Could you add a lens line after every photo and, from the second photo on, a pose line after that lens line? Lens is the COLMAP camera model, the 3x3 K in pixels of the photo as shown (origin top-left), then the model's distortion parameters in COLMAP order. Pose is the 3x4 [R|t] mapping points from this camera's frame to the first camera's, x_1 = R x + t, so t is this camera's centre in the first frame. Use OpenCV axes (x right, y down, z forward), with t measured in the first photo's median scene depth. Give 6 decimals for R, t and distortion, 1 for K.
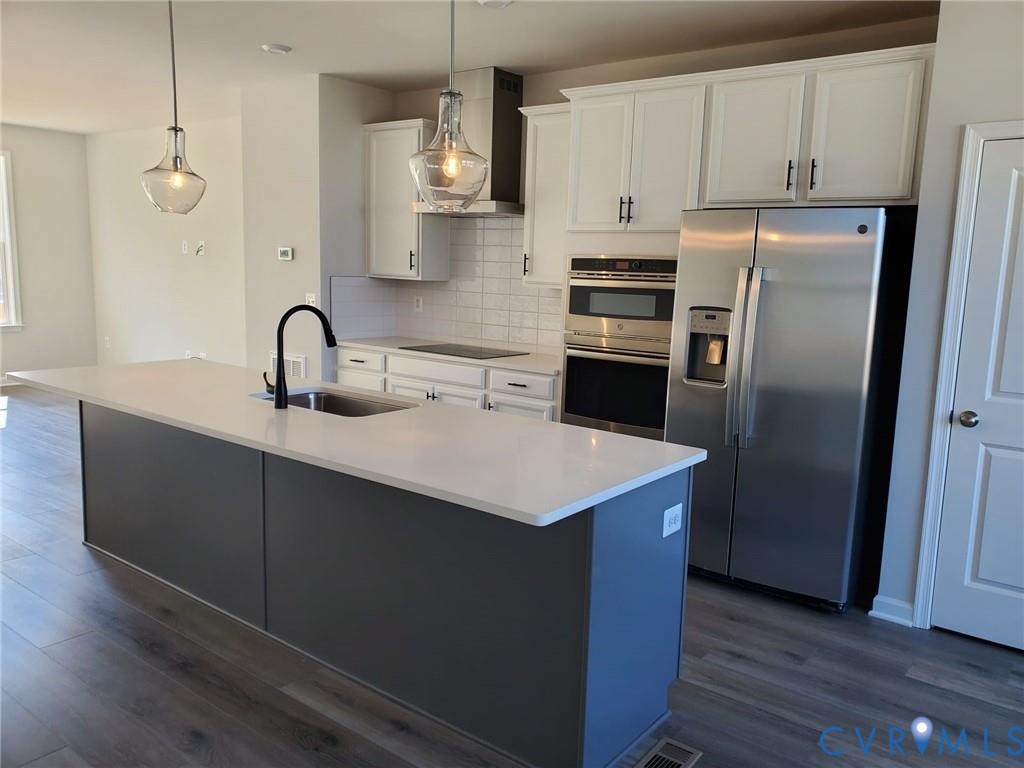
lens RADIAL K [[789.3, 0, 513.5], [0, 789.3, 381.5], [0, 0, 1]] dist [0.062758, -0.002232]
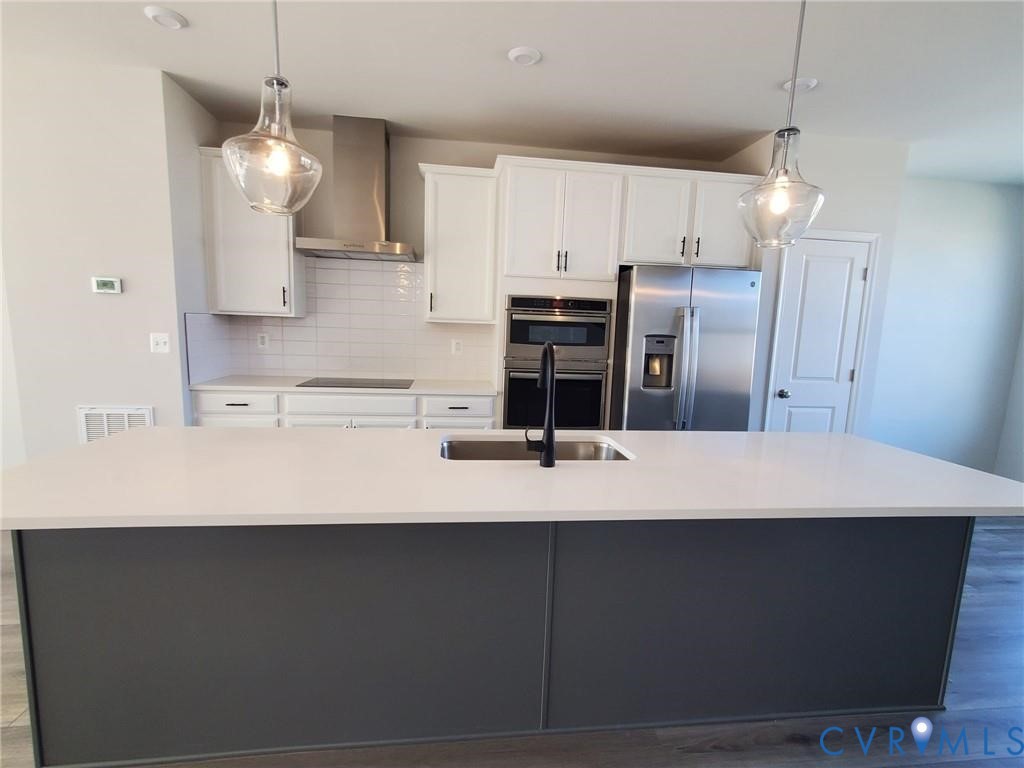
lens RADIAL K [[472.6, 0, 511.7], [0, 472.6, 383.9], [0, 0, 1]] dist [0.003402, 0.000837]
pose [[0.718670, -0.099996, 0.688124, -0.452382], [0.091464, 0.994602, 0.049008, -0.062837], [-0.689310, 0.027718, 0.723936, 0.498836]]
